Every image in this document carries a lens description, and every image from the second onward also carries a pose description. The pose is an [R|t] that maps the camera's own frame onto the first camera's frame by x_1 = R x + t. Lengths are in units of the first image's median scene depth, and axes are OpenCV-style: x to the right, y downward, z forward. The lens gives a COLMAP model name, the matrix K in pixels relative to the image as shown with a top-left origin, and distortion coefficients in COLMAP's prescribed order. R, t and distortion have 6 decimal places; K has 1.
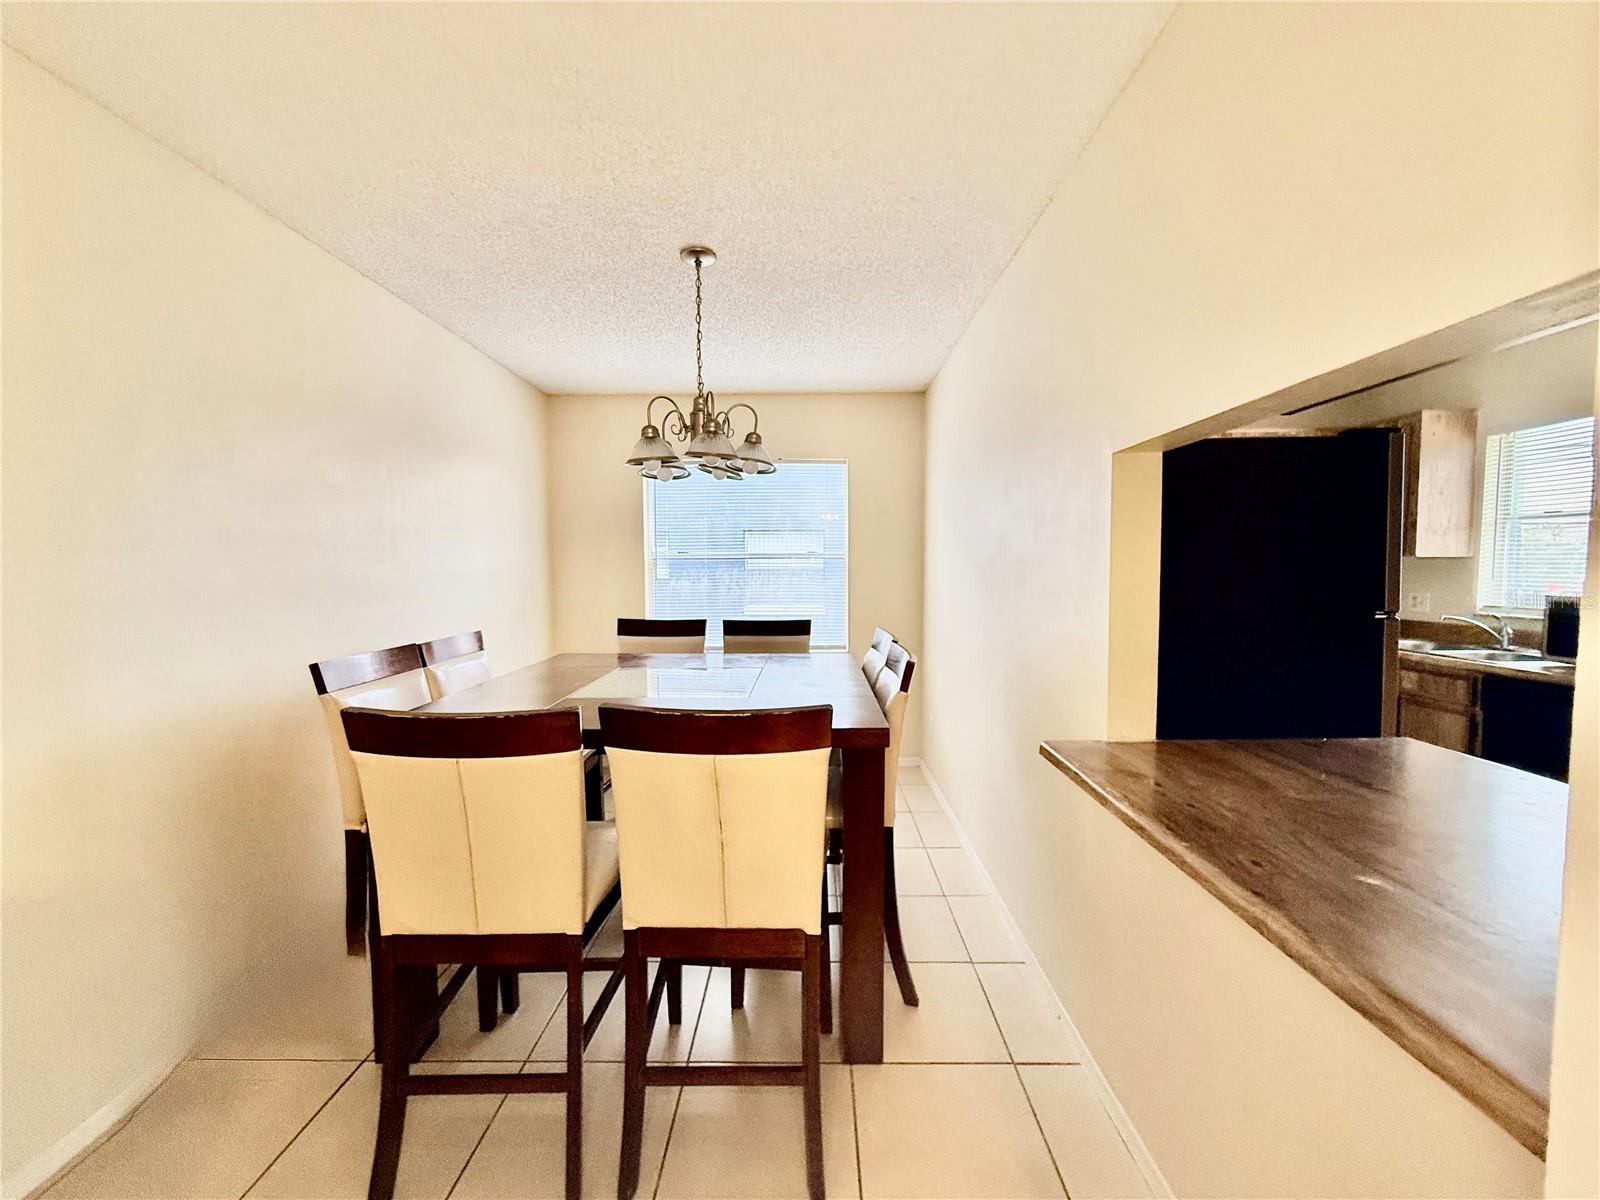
lens RADIAL K [[640.3, 0, 804.9], [0, 640.3, 603.7], [0, 0, 1]] dist [0.001869, 0.000183]
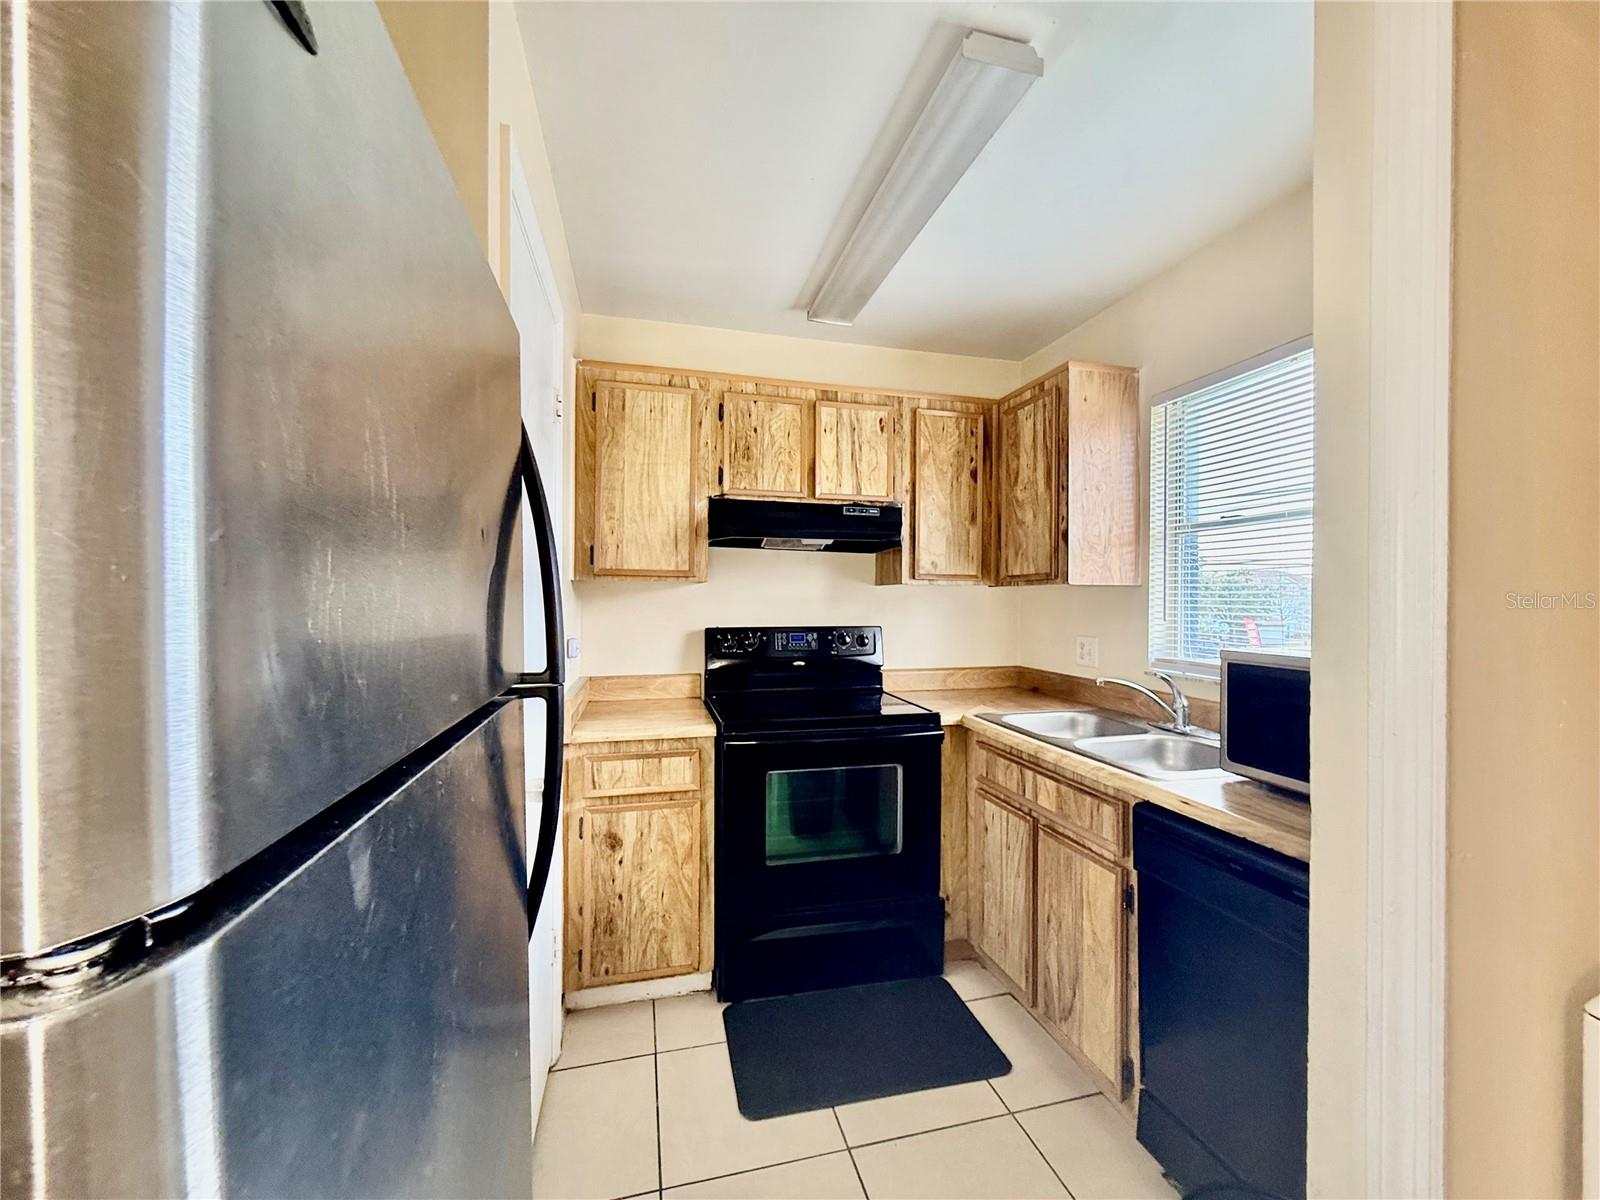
lens RADIAL K [[640.3, 0, 806.9], [0, 640.3, 601.7], [0, 0, 1]] dist [0.001869, 0.000183]
pose [[0.967744, 0.006355, 0.251857, 0.545748], [0.007635, 0.998483, -0.054531, -0.023023], [-0.251821, 0.054695, 0.966227, 0.451902]]
